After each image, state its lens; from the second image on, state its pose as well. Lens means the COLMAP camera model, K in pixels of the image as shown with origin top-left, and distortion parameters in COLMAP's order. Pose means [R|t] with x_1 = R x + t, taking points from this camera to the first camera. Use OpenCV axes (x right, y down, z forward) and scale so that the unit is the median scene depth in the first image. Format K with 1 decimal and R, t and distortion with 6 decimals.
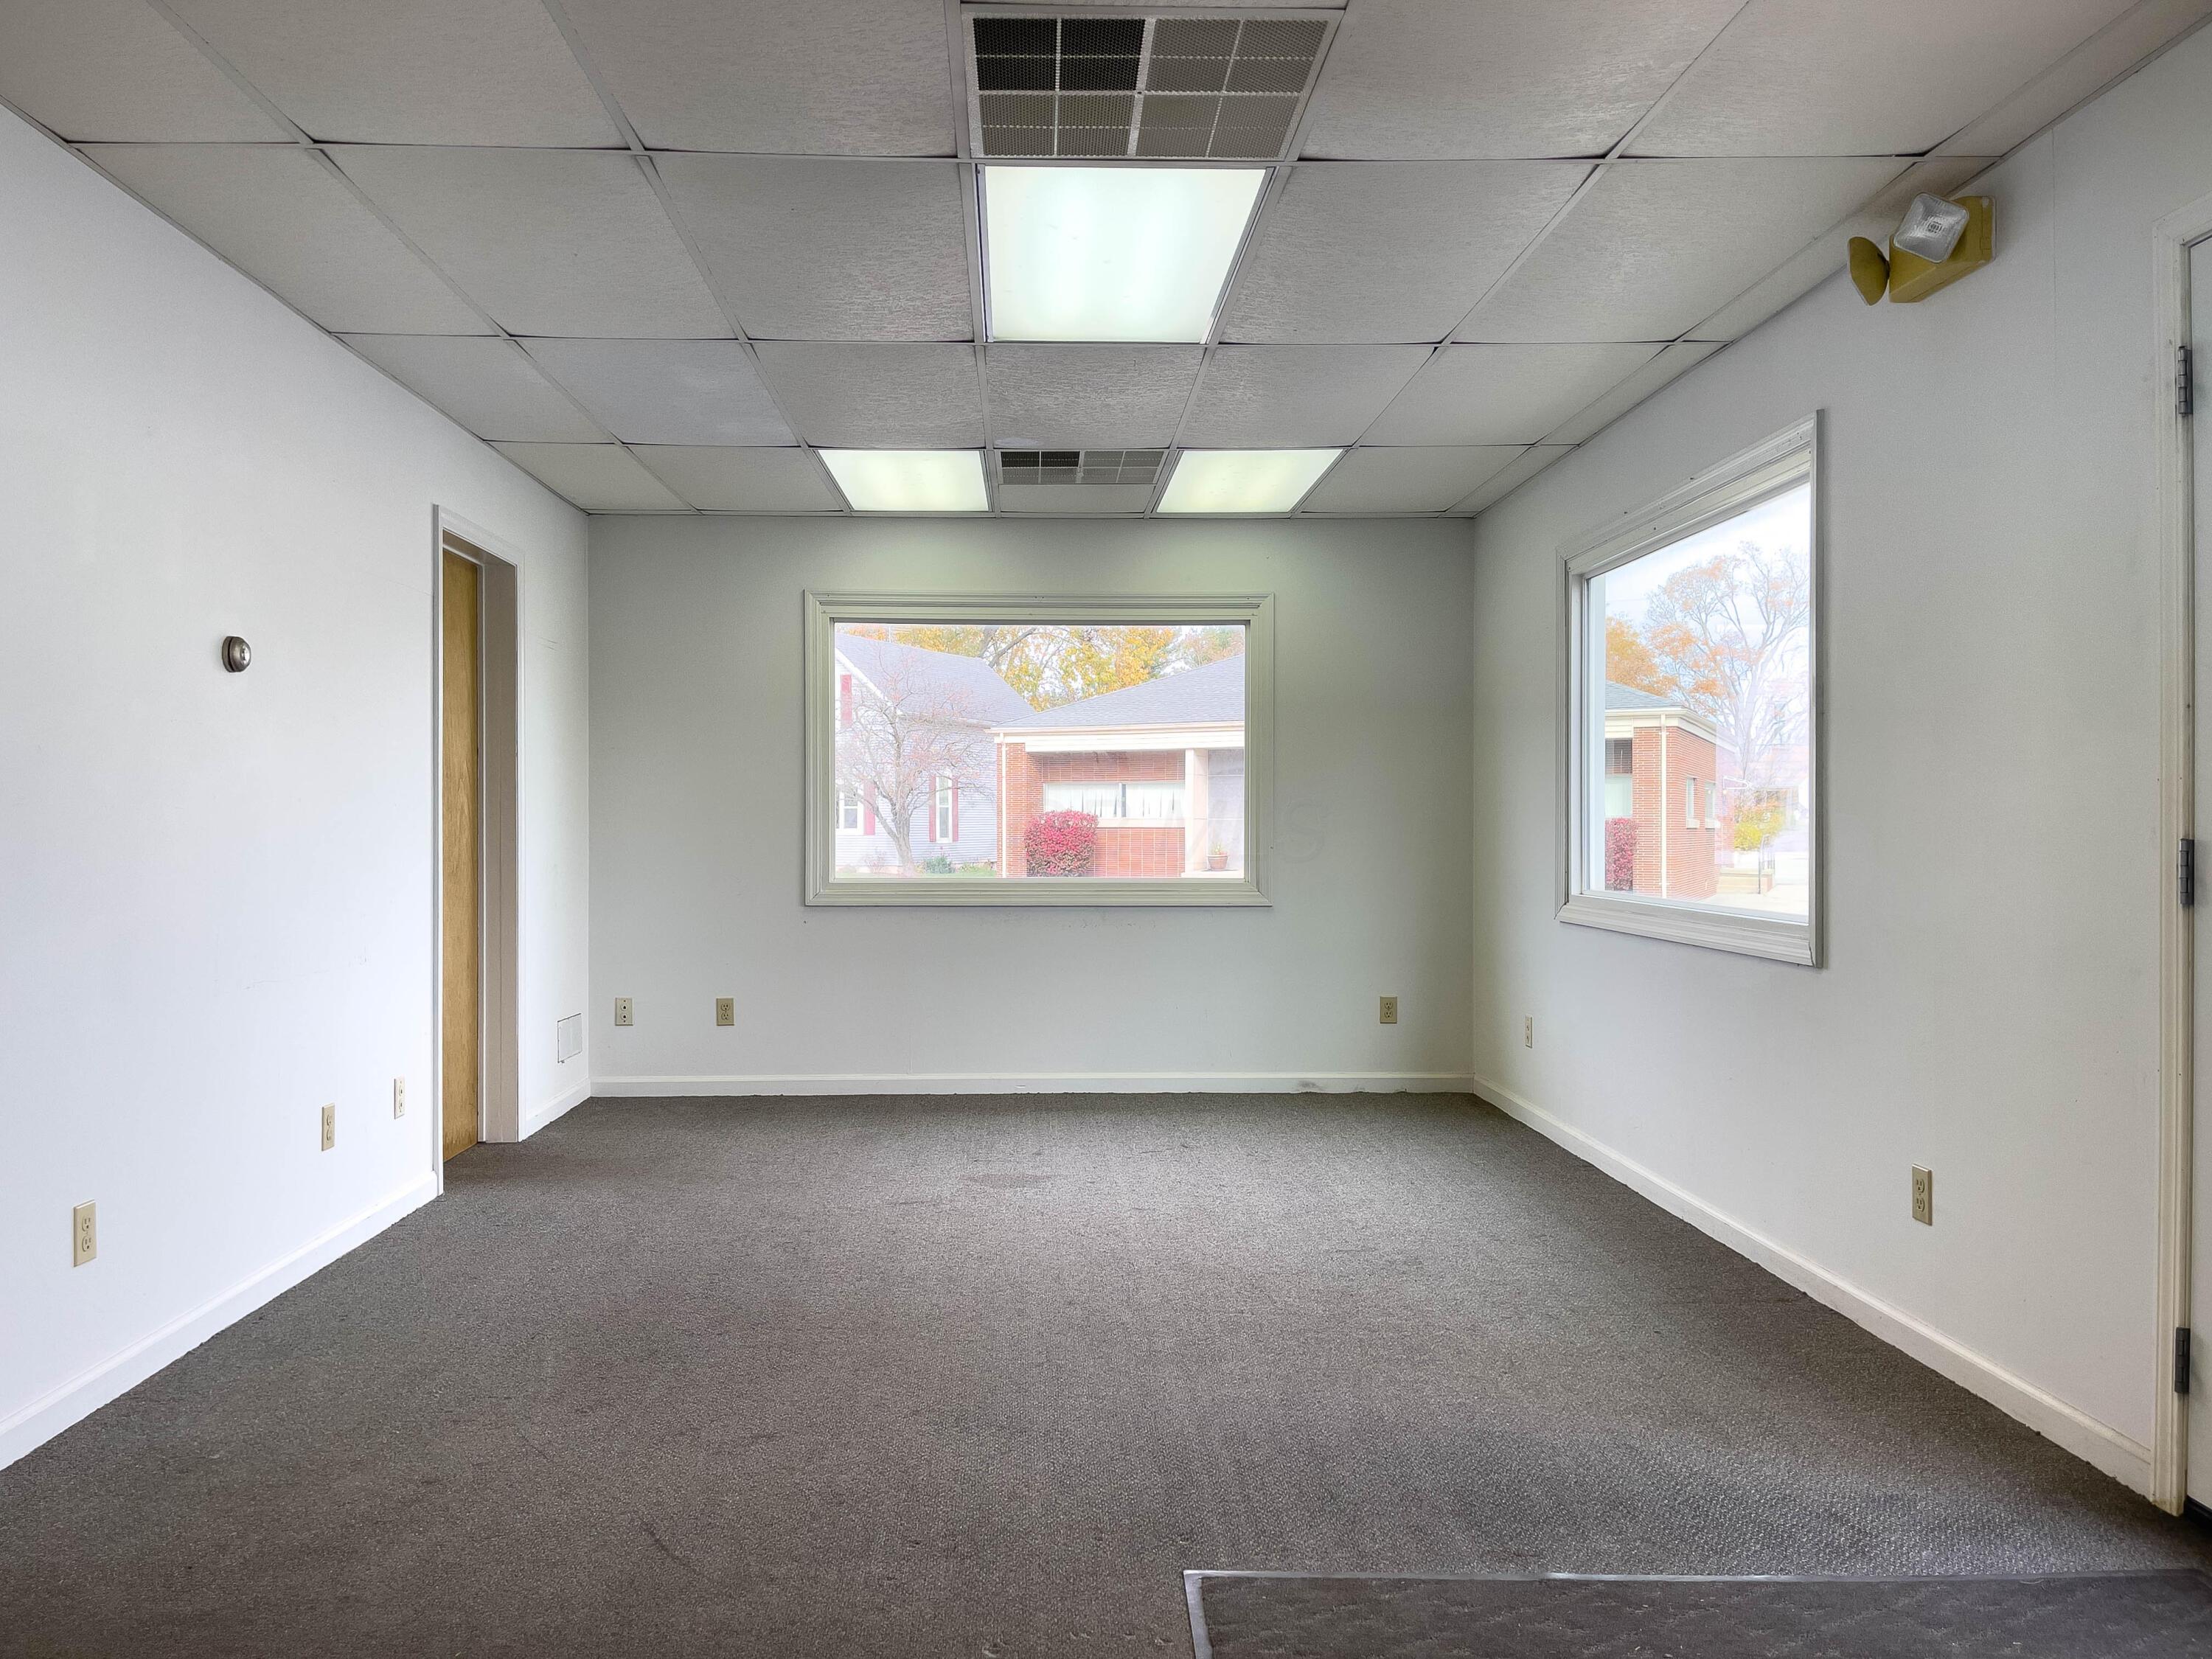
lens RADIAL K [[1649.1, 0, 1063.5], [0, 1649.1, 844.8], [0, 0, 1]] dist [0.078727, -0.092487]
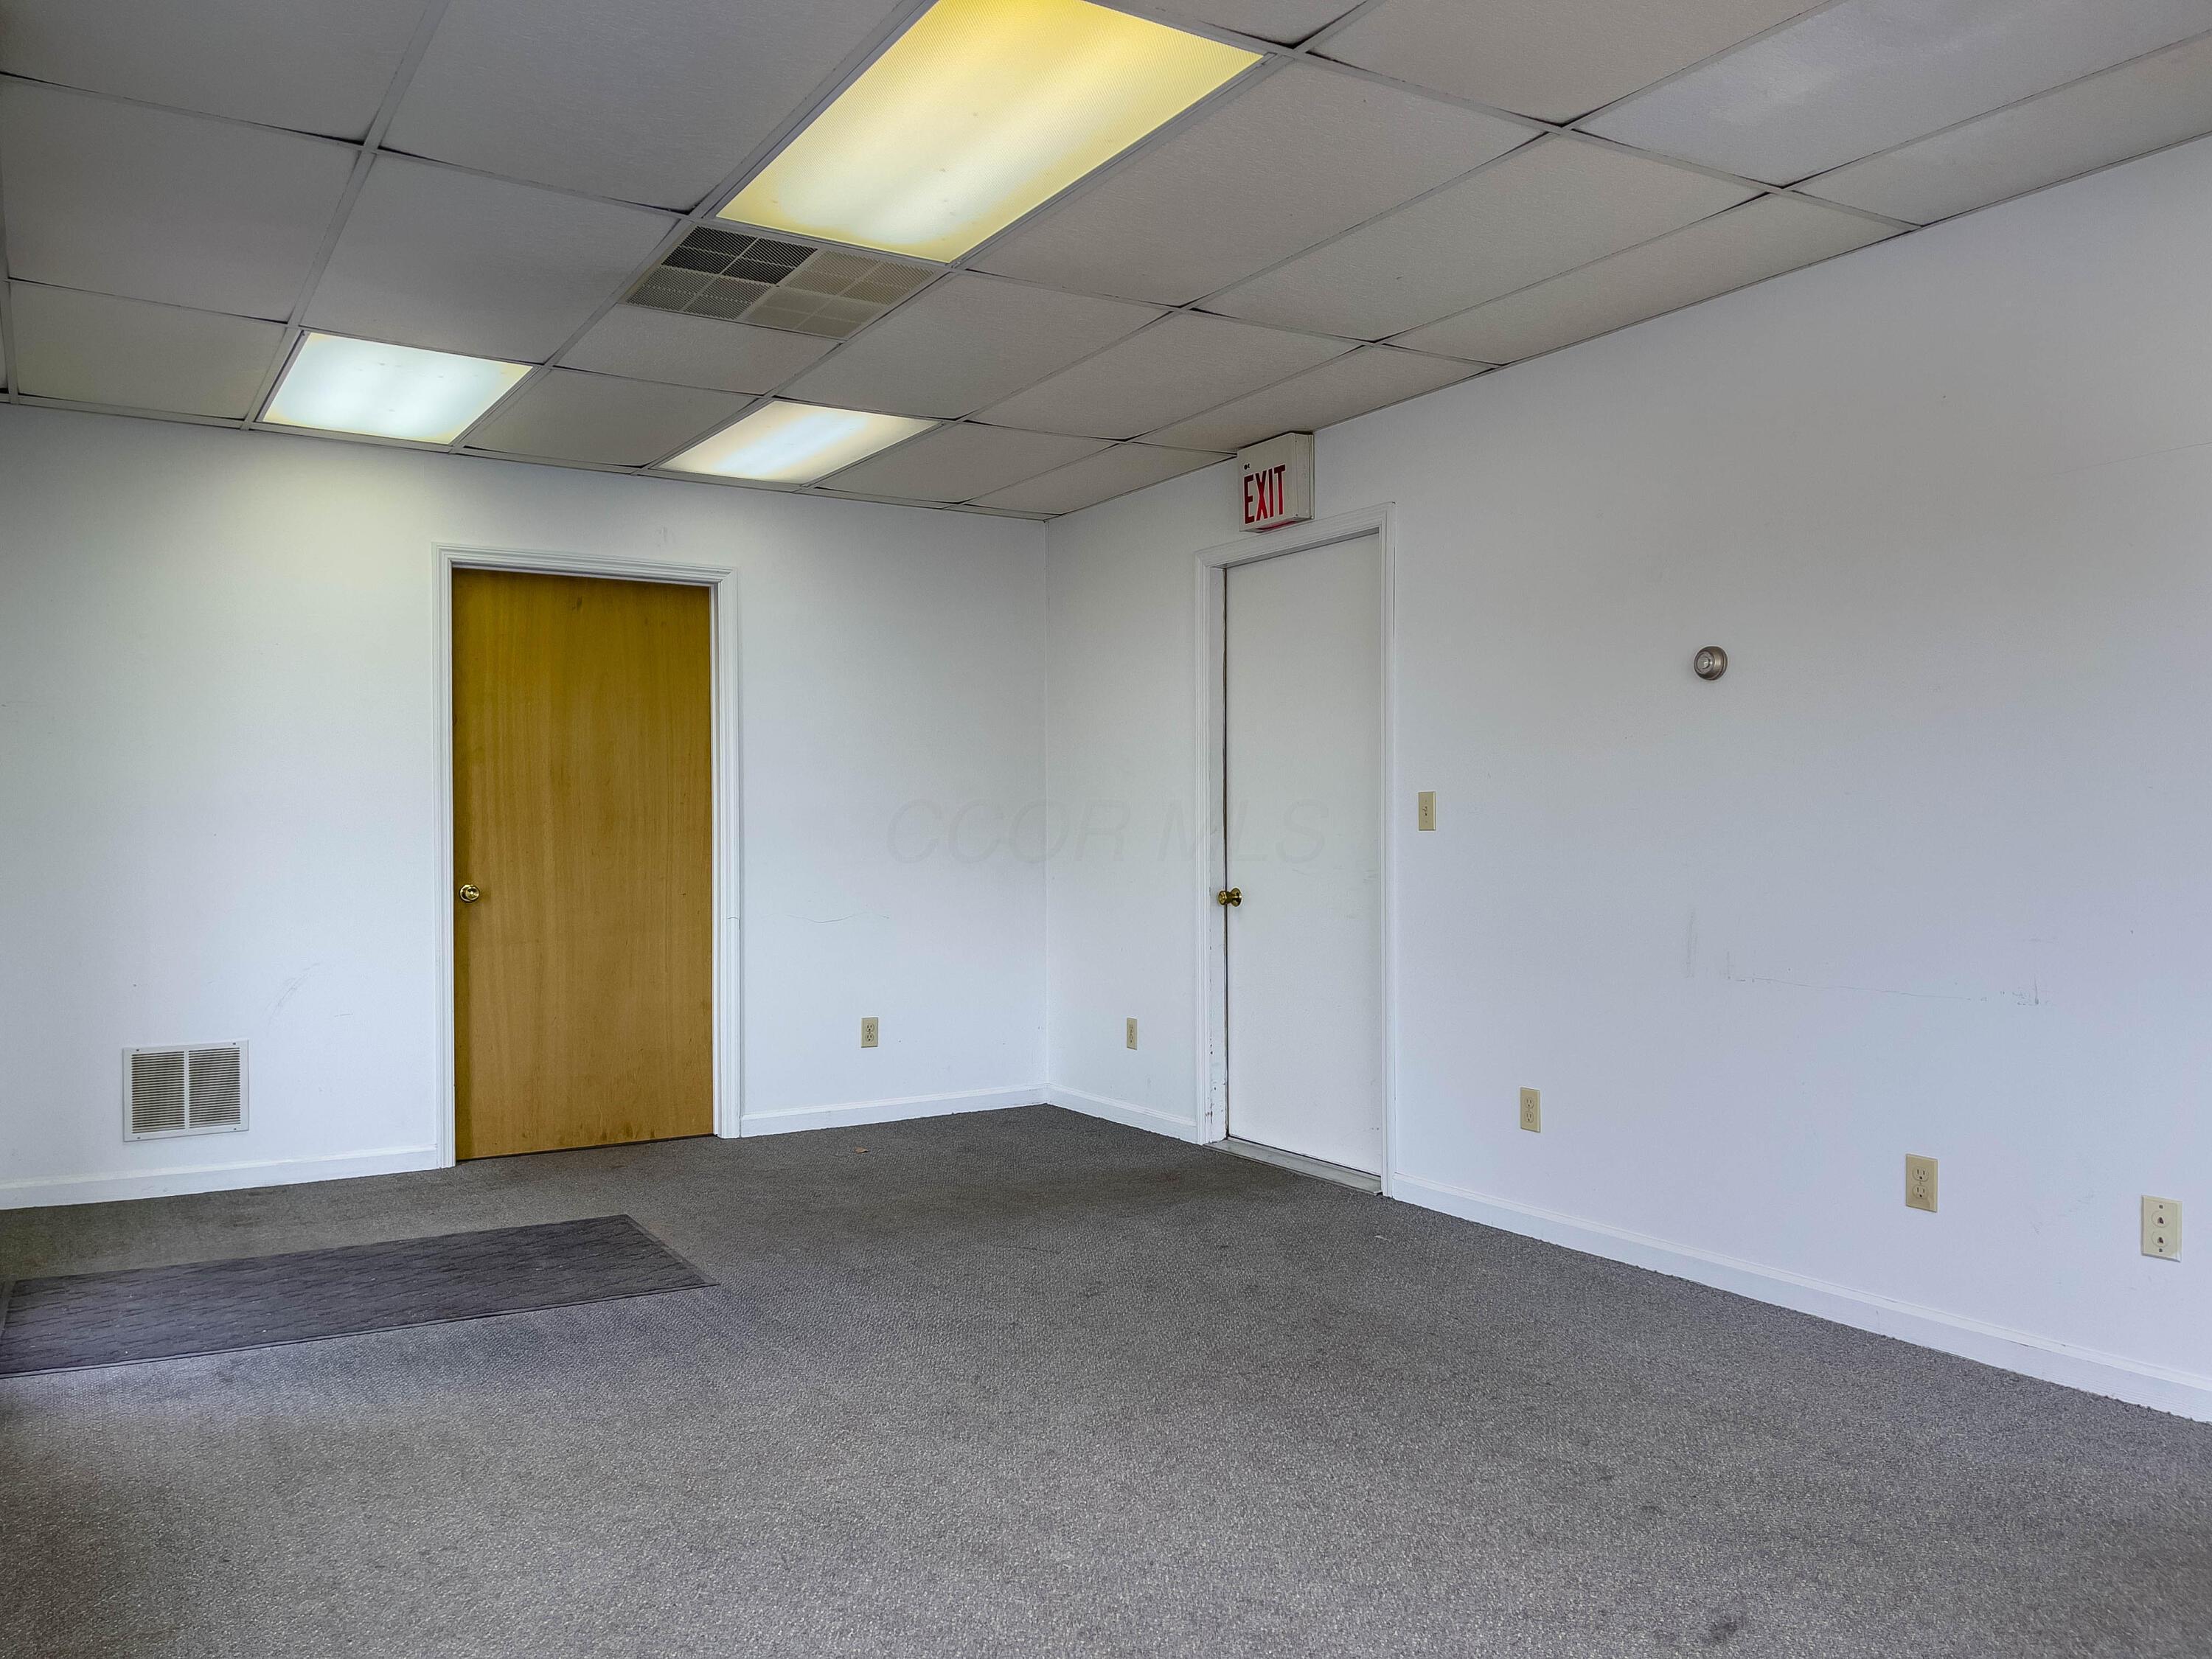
lens RADIAL K [[1649.1, 0, 1102.5], [0, 1649.1, 865.4], [0, 0, 1]] dist [0.078727, -0.092487]
pose [[-0.861771, 0.011592, -0.507165, 0.328074], [-0.001127, 0.999693, 0.024764, -0.009352], [0.507296, 0.021912, -0.861493, 1.484955]]
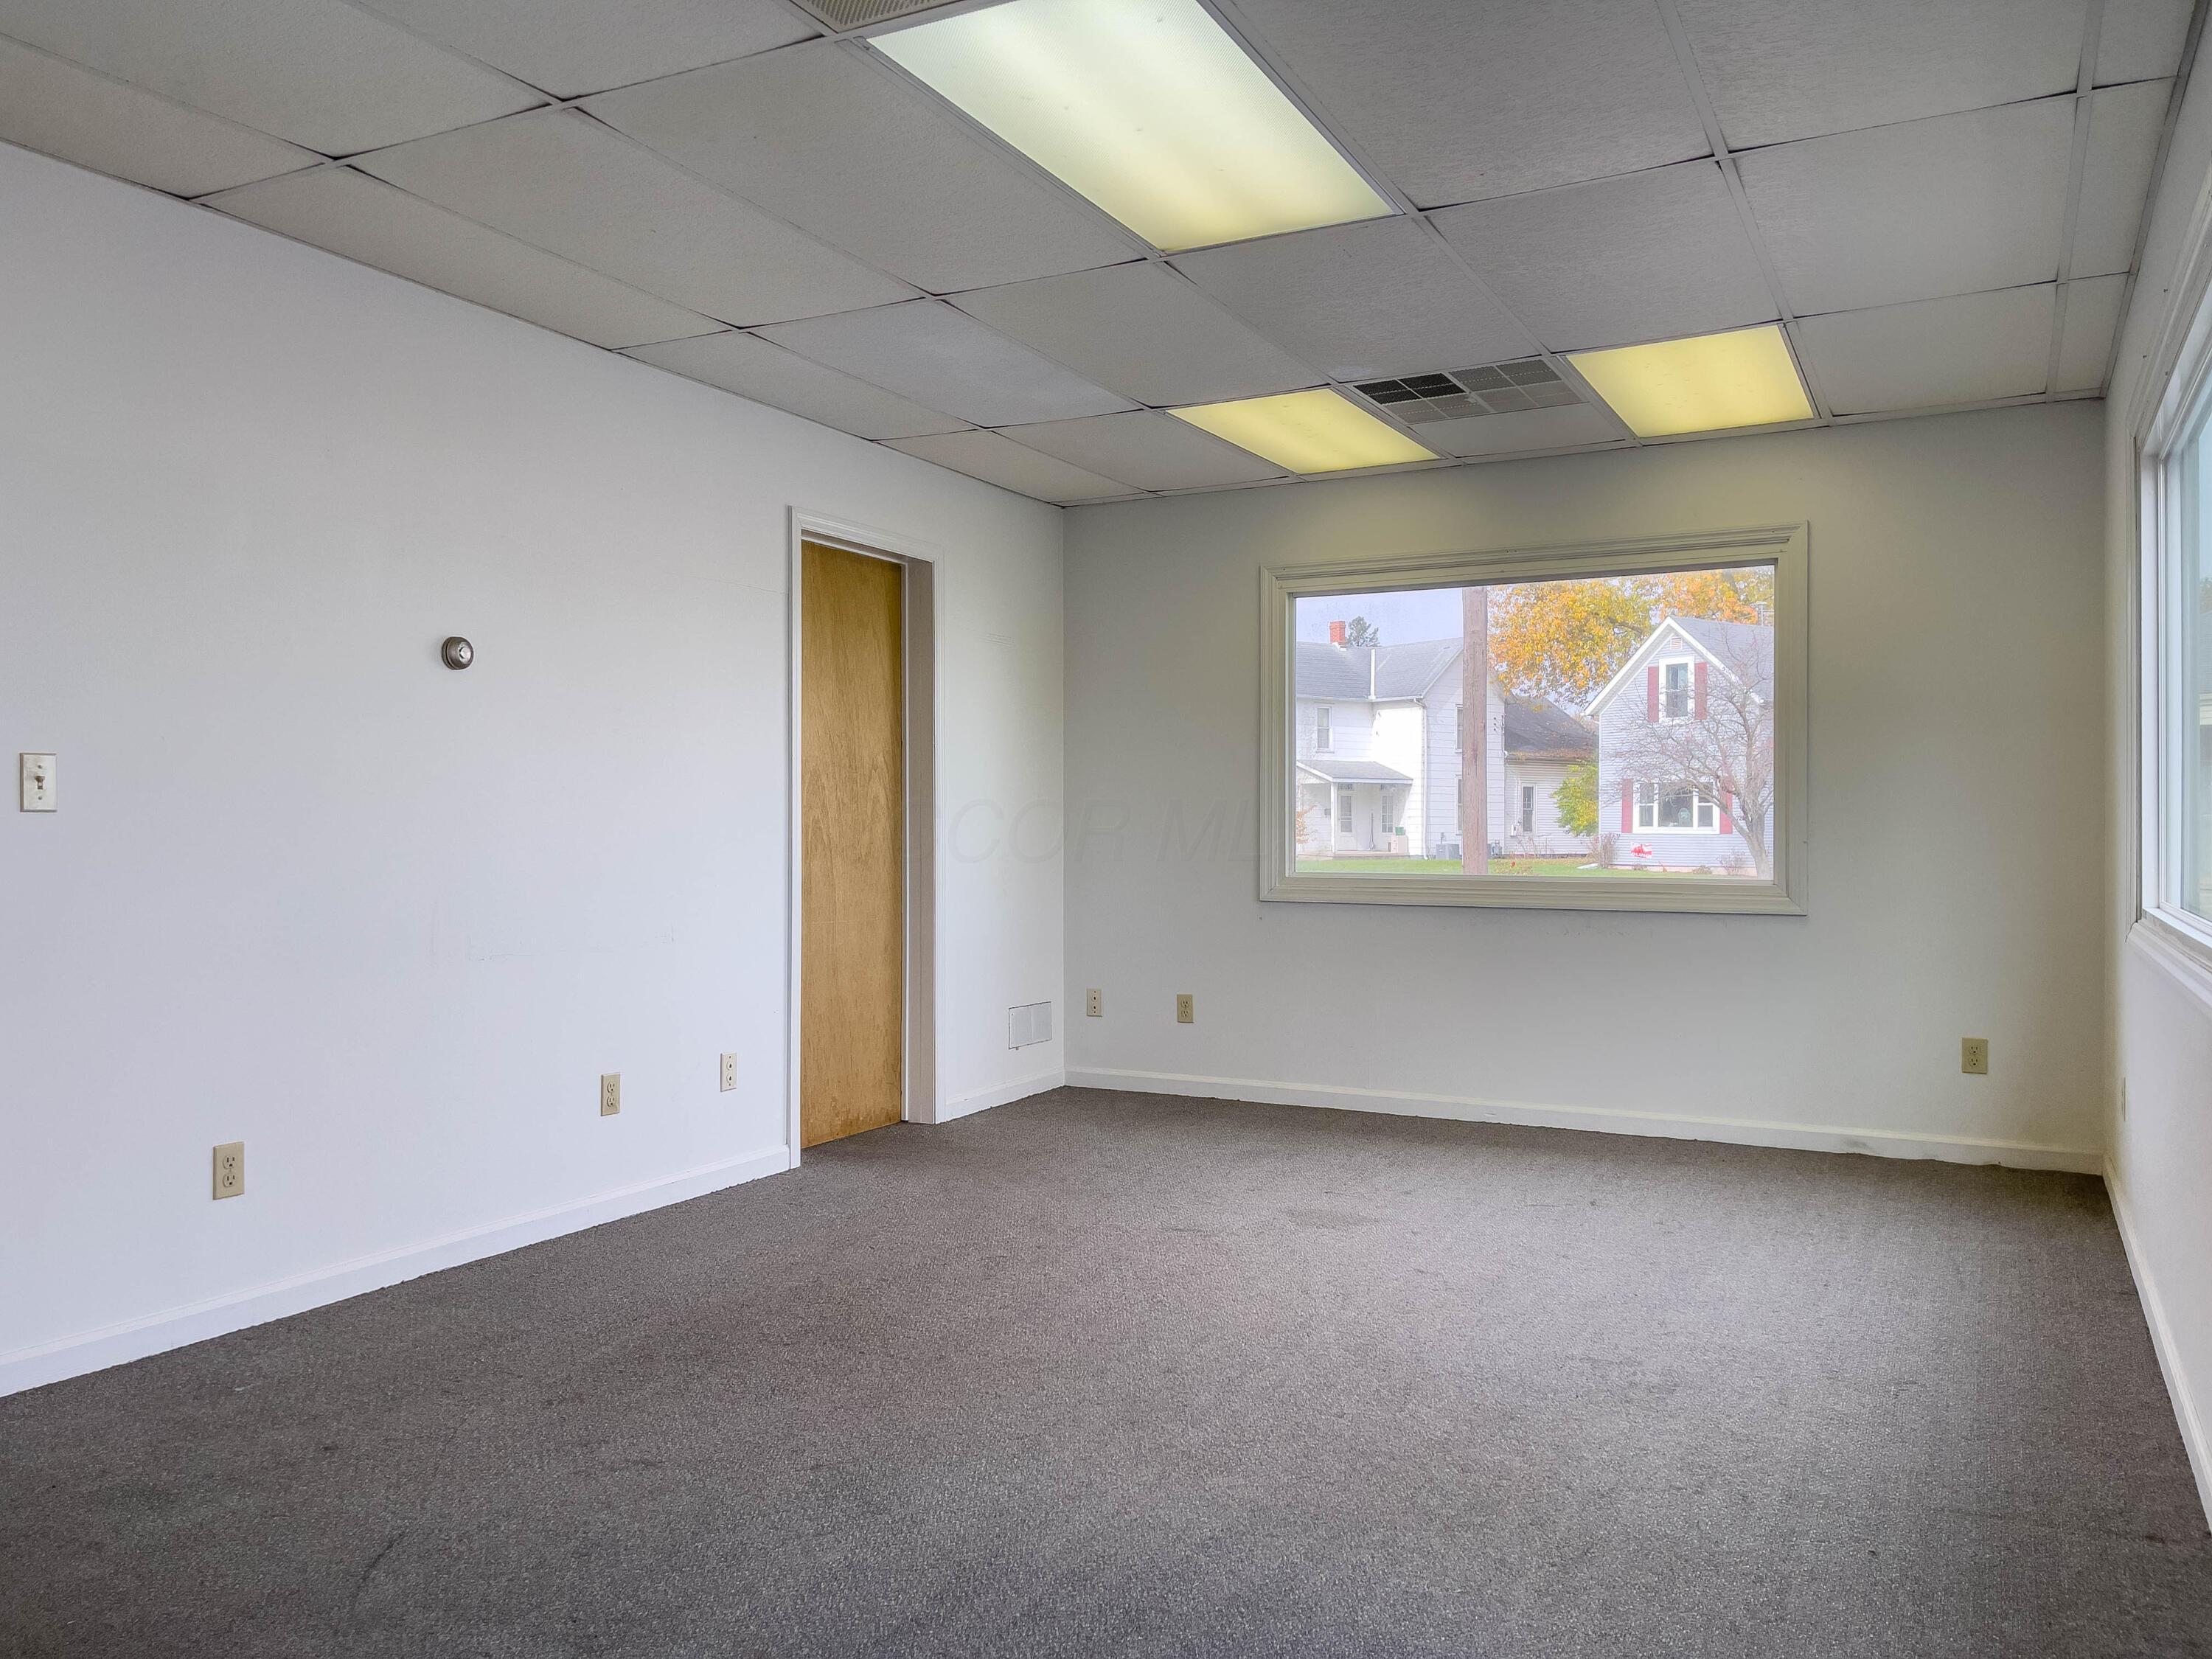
lens RADIAL K [[1649.1, 0, 1113.9], [0, 1649.1, 828.7], [0, 0, 1]] dist [0.078727, -0.092487]
pose [[0.878364, 0.001102, -0.477991, 0.343746], [-0.005789, 0.999949, -0.008333, 0.006664], [0.477957, 0.010087, 0.878325, 0.215547]]
